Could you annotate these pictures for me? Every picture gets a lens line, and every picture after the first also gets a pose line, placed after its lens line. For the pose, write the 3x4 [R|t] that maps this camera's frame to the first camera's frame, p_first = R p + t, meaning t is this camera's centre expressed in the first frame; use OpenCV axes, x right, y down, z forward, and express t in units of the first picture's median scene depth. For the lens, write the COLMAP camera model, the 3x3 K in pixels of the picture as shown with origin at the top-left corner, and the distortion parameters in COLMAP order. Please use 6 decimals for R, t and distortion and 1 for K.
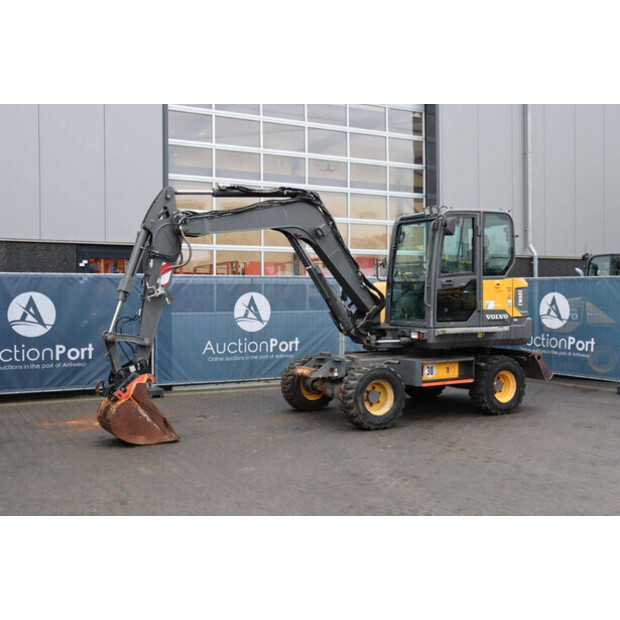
lens RADIAL K [[714.0, 0, 310.0], [0, 714.0, 310.0], [0, 0, 1]] dist [-0.021228, -0.005829]
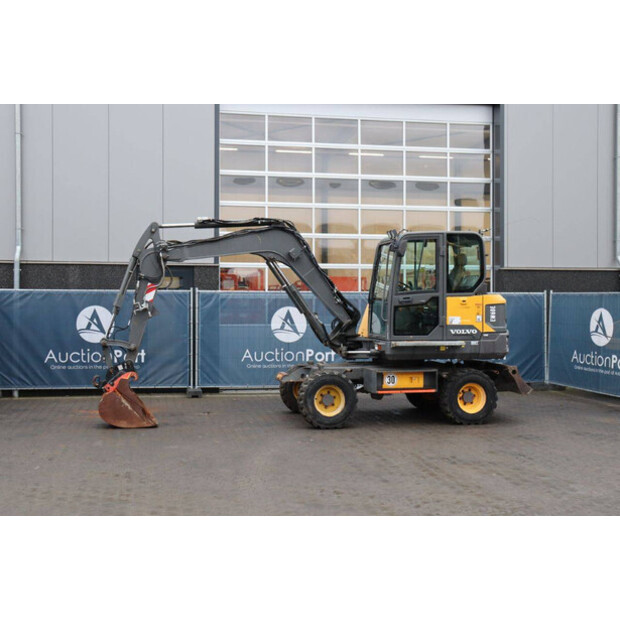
lens RADIAL K [[793.7, 0, 310.0], [0, 793.7, 310.0], [0, 0, 1]] dist [0.018961, 0.018637]
pose [[0.950202, 0.006829, -0.311560, 0.417634], [-0.012213, 0.999808, -0.015333, -0.001713], [0.311395, 0.018374, 0.950103, -0.194588]]
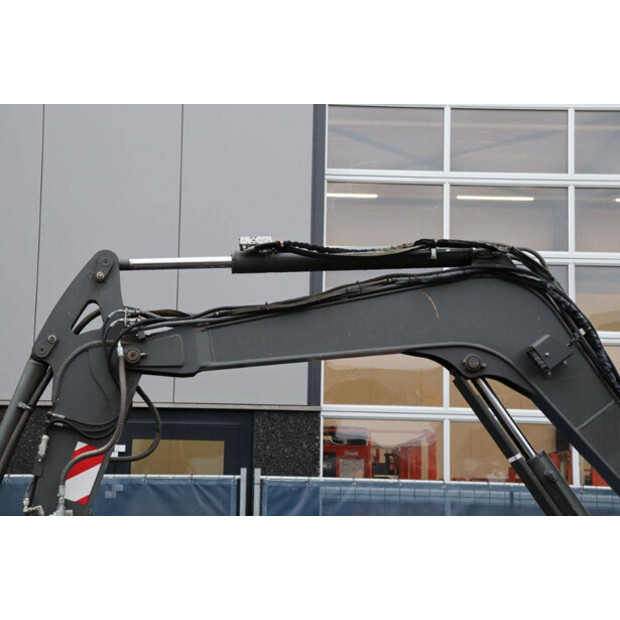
lens RADIAL K [[1390.7, 0, 310.0], [0, 1390.7, 310.0], [0, 0, 1]] dist [0.389818, 0.149806]
pose [[0.897323, -0.046707, -0.438895, 0.208733], [-0.030544, 0.985430, -0.167316, -0.011204], [0.440315, 0.163542, 0.882823, 0.308447]]
